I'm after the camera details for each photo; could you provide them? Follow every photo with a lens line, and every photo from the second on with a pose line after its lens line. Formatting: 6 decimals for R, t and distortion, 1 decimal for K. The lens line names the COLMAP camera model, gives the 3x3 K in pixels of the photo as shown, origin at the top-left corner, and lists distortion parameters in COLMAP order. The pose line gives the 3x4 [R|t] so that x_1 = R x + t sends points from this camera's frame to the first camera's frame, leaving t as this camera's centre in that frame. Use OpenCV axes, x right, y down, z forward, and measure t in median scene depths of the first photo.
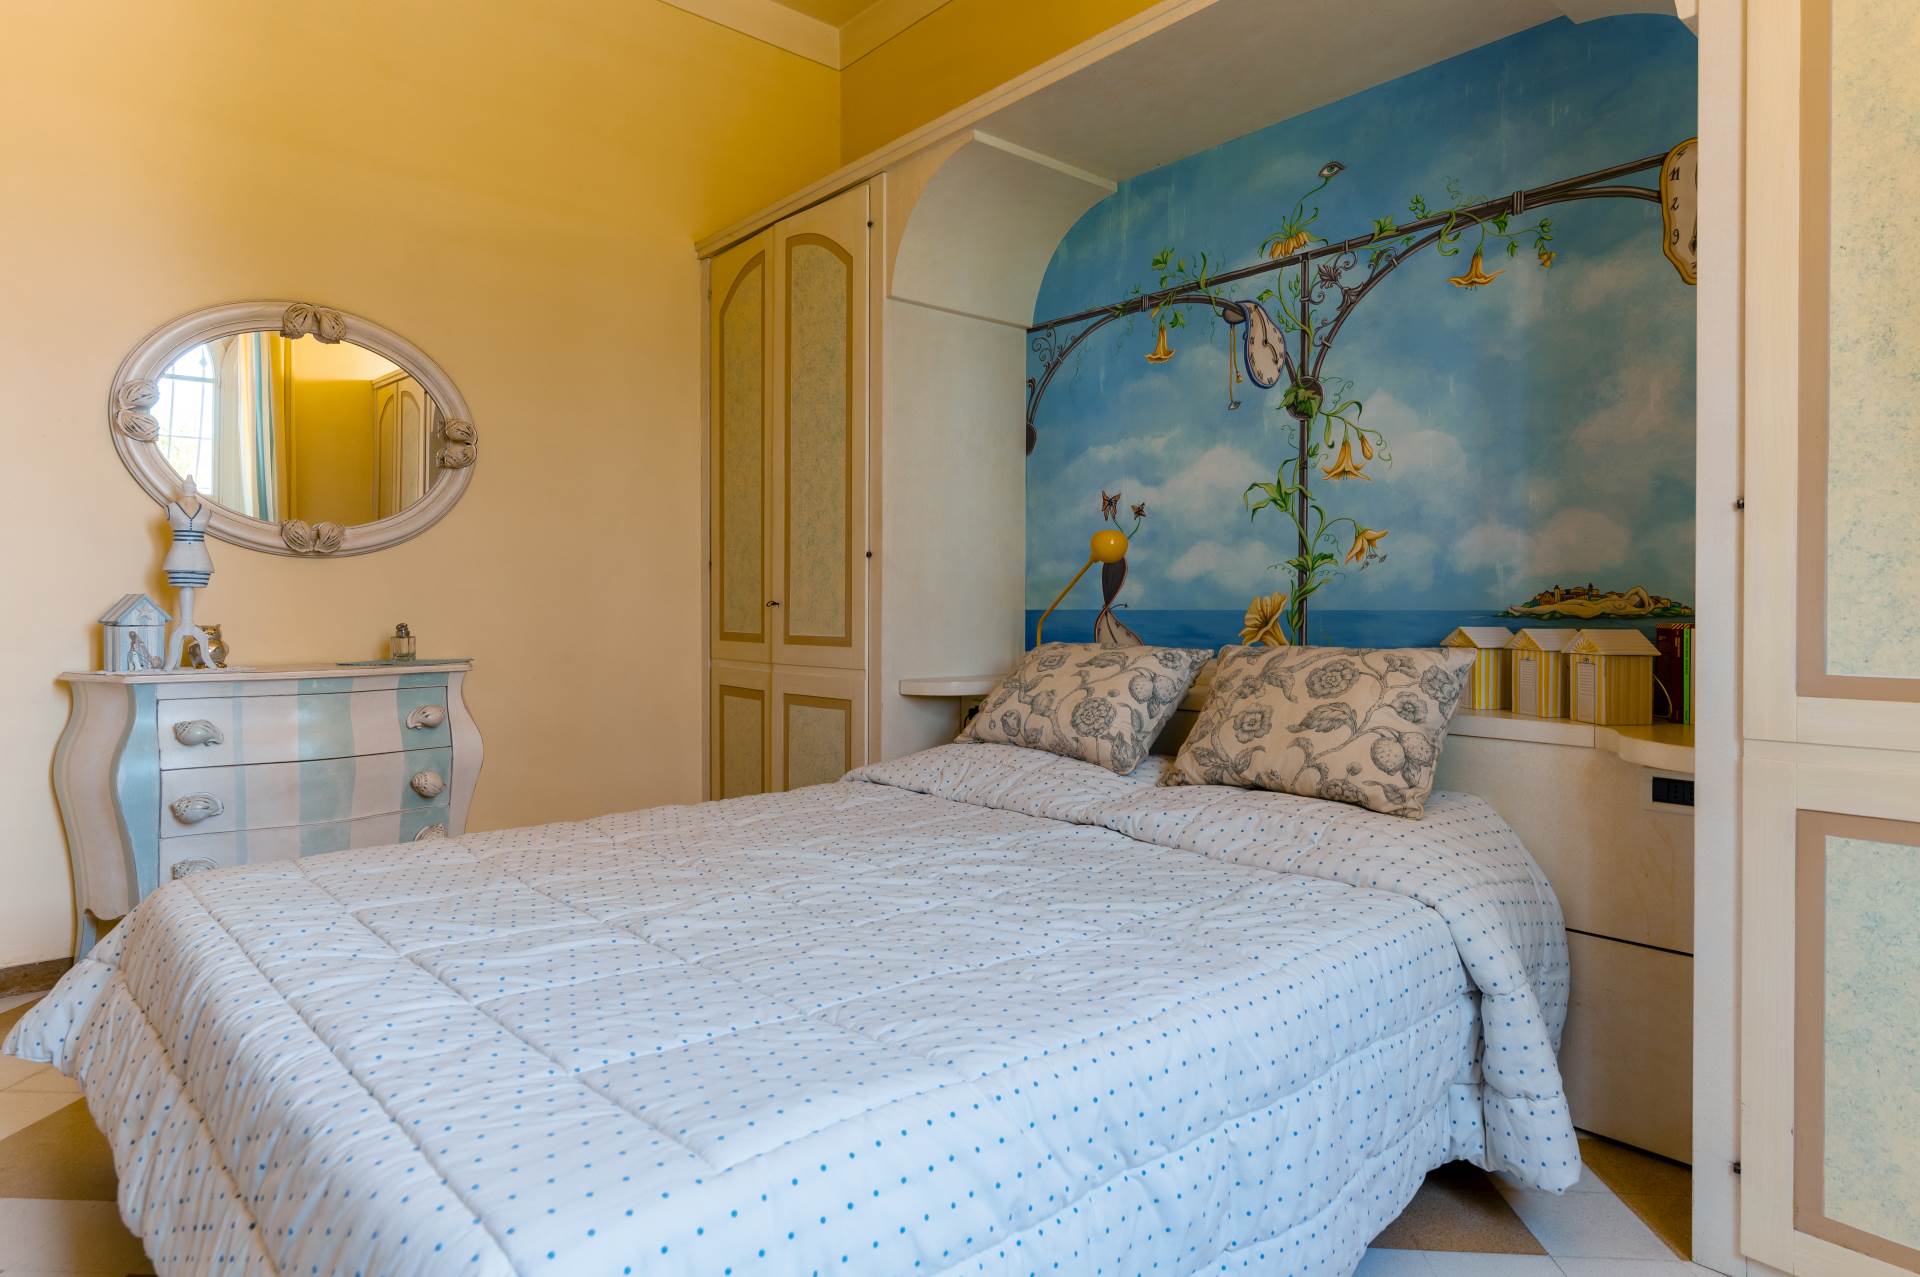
lens RADIAL K [[1093.6, 0, 957.4], [0, 1093.6, 604.1], [0, 0, 1]] dist [0.004595, 0.000802]
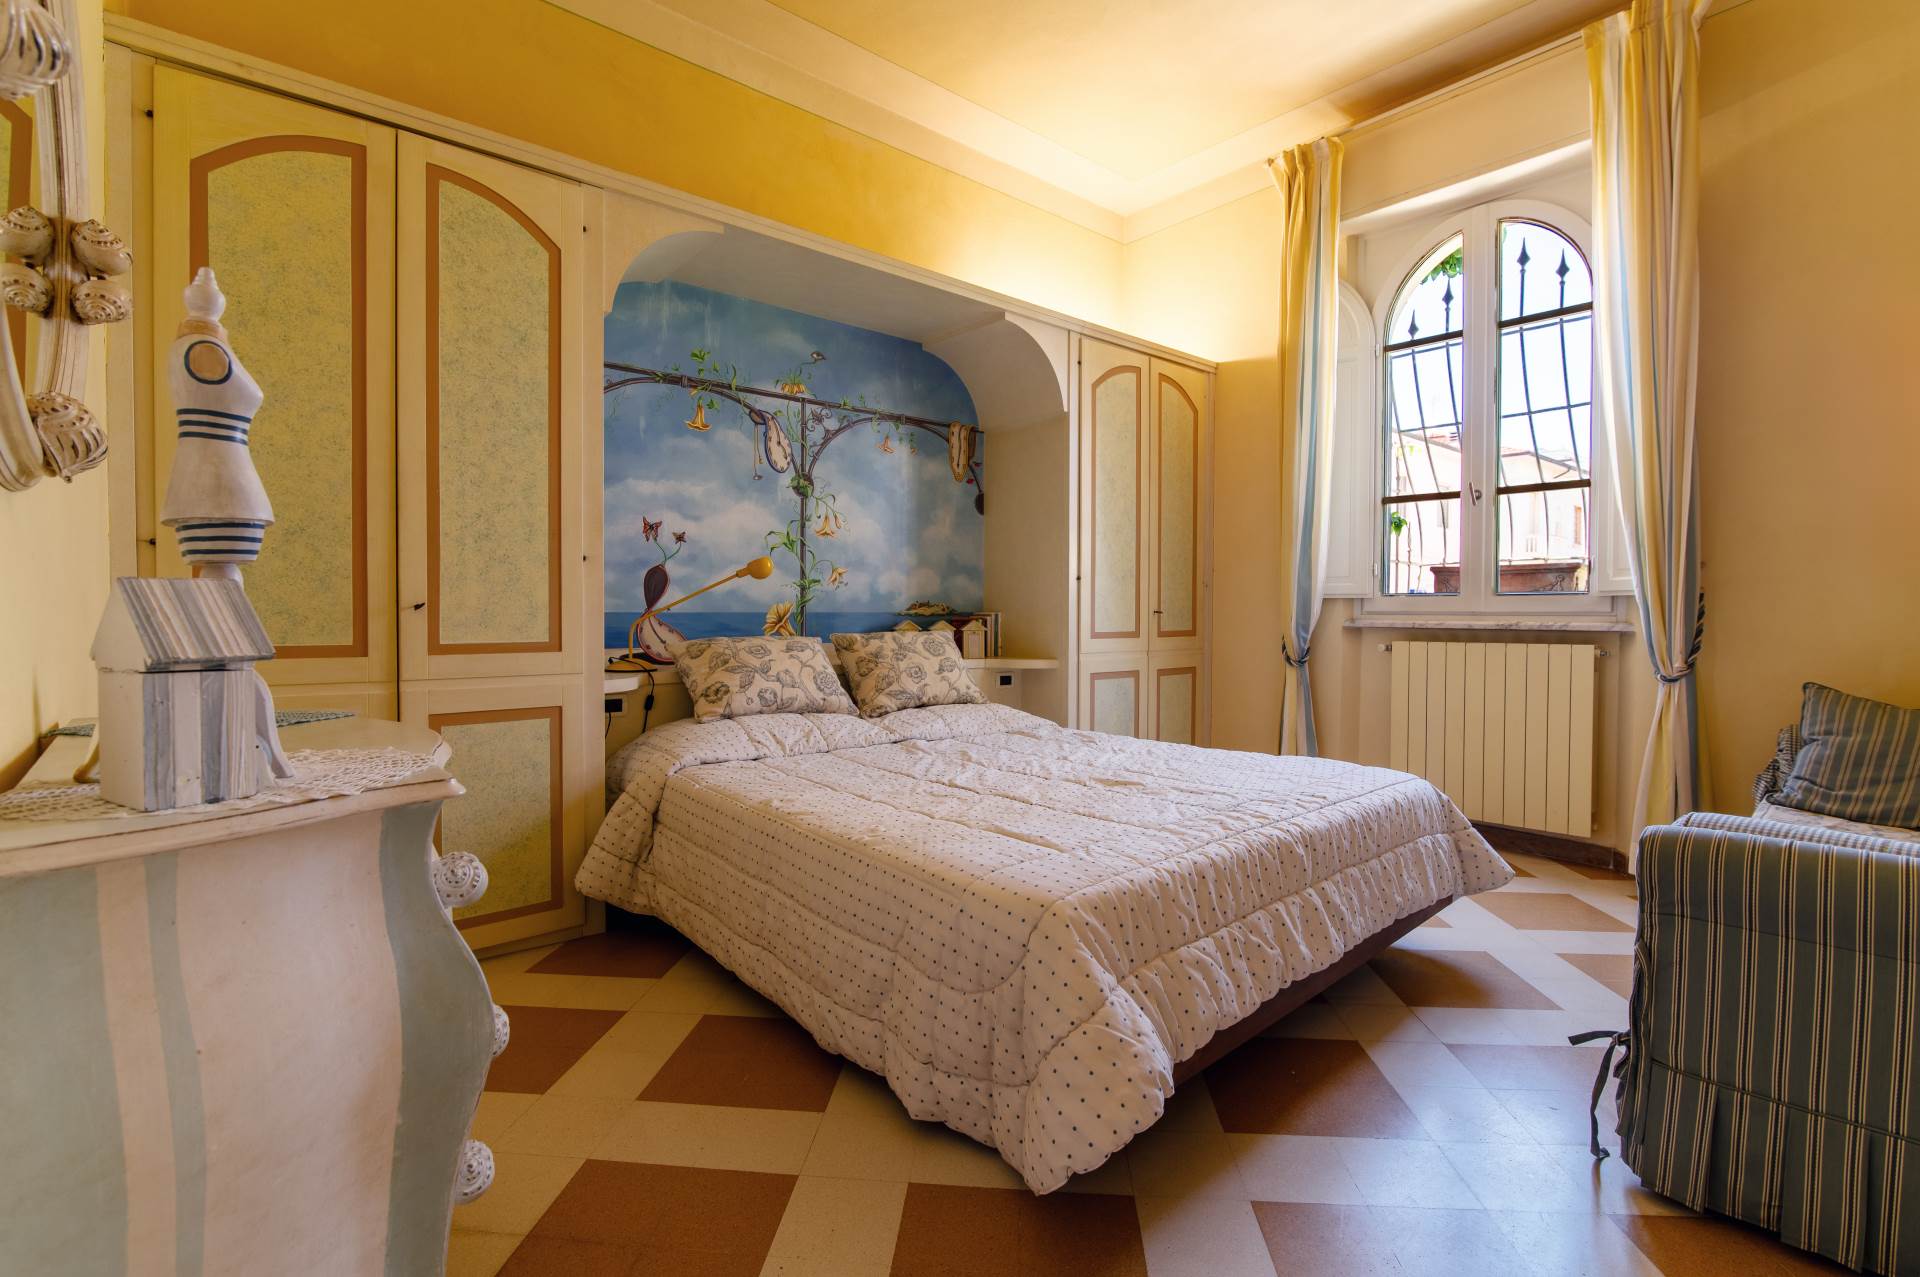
lens RADIAL K [[881.6, 0, 964.5], [0, 881.6, 611.4], [0, 0, 1]] dist [0.010160, -0.000312]
pose [[0.019212, -0.001995, 0.999813, -1.010009], [-0.006629, 0.999976, 0.002123, -0.000449], [-0.999793, -0.006668, 0.019199, 0.719641]]
